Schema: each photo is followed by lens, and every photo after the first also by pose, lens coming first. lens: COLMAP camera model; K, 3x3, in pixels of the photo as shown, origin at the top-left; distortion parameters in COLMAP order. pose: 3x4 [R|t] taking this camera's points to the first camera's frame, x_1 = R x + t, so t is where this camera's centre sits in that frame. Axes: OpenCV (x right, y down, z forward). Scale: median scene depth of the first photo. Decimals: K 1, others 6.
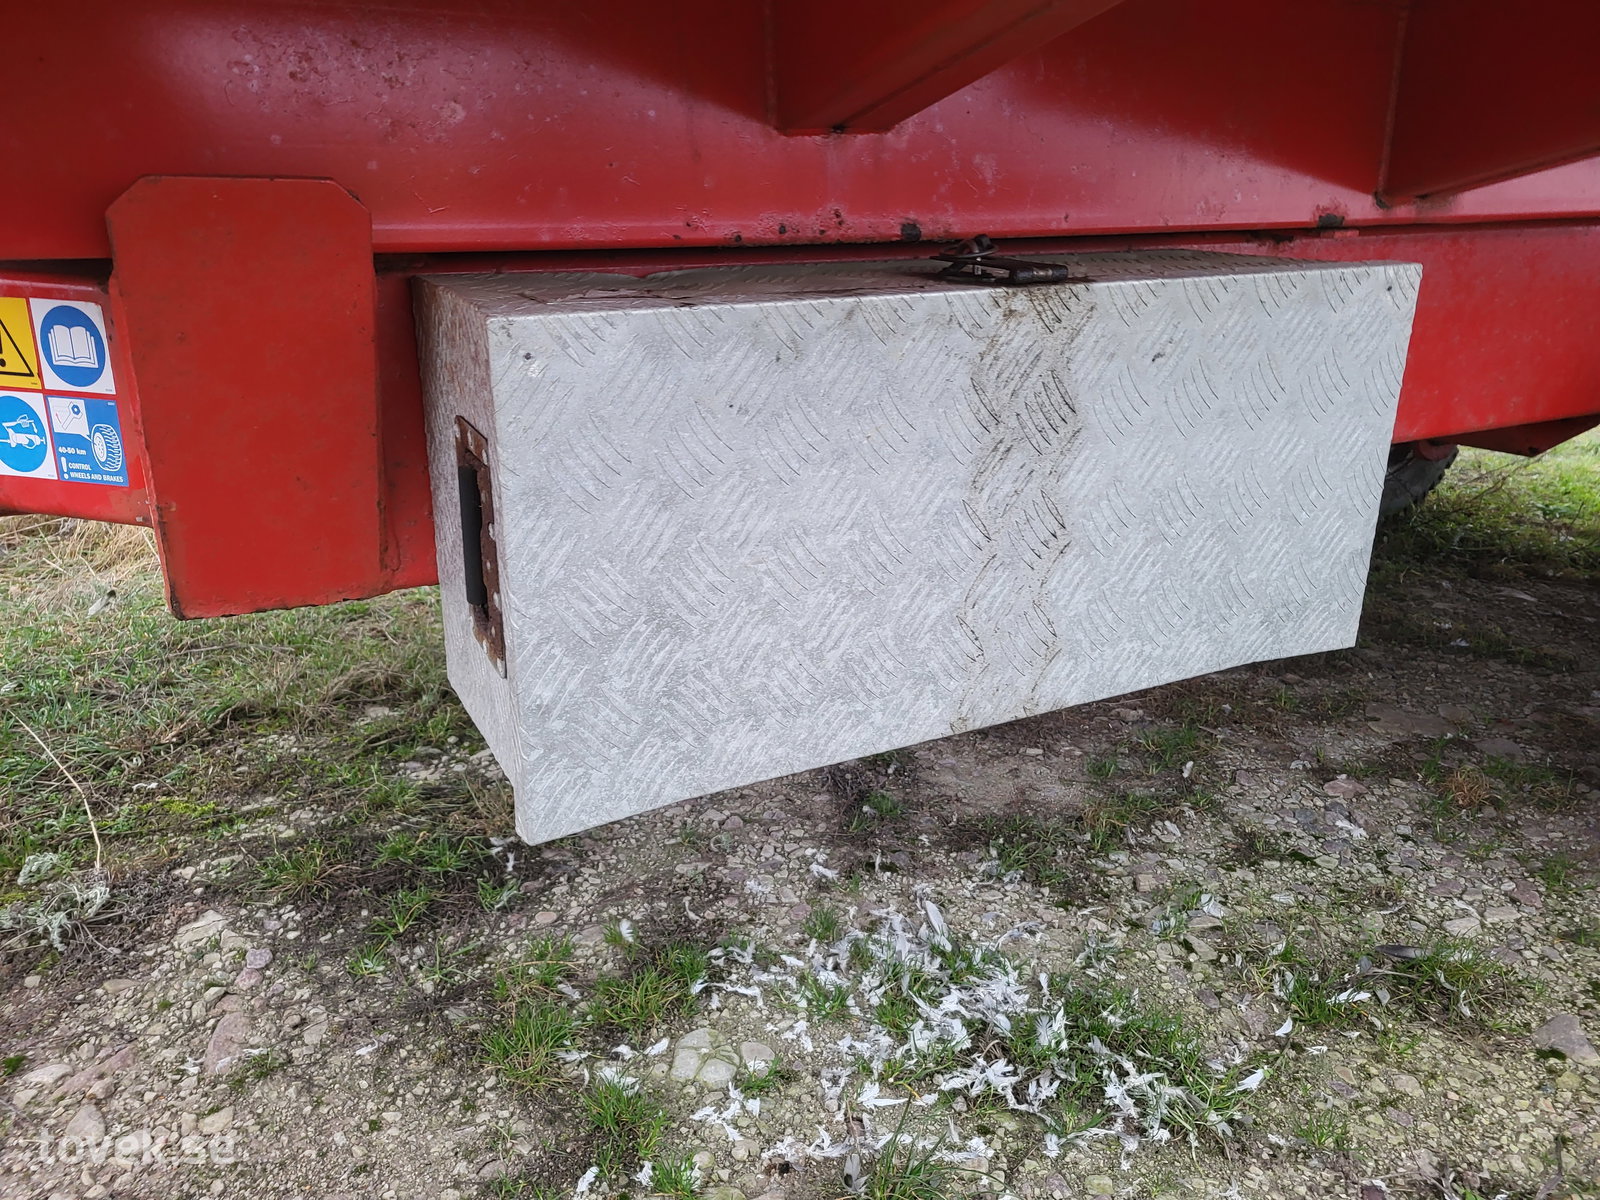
lens RADIAL K [[1206.3, 0, 789.5], [0, 1206.3, 590.0], [0, 0, 1]] dist [0.042495, -0.008182]
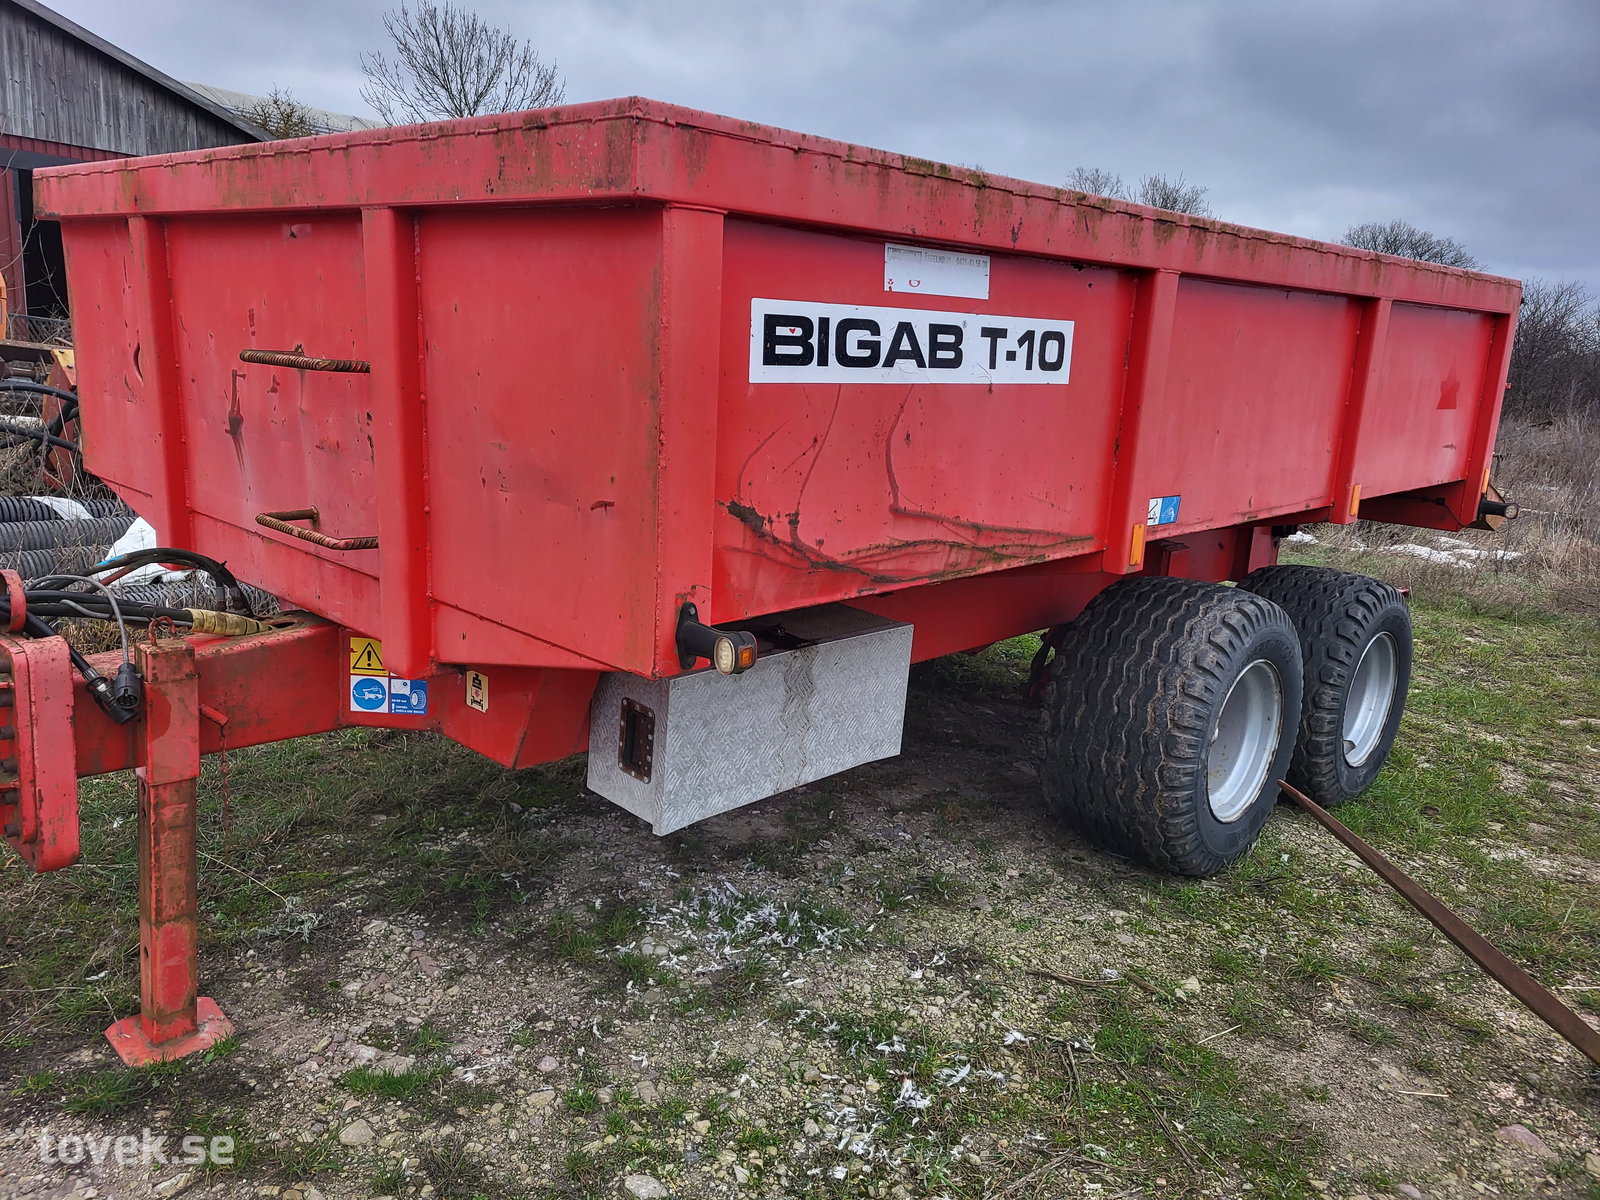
lens RADIAL K [[1206.3, 0, 802.9], [0, 1206.3, 597.4], [0, 0, 1]] dist [0.042495, -0.008182]
pose [[0.941323, -0.010368, 0.337348, -0.510514], [0.035454, 0.997035, -0.068288, -0.100074], [-0.335640, 0.076241, 0.938900, -1.174235]]
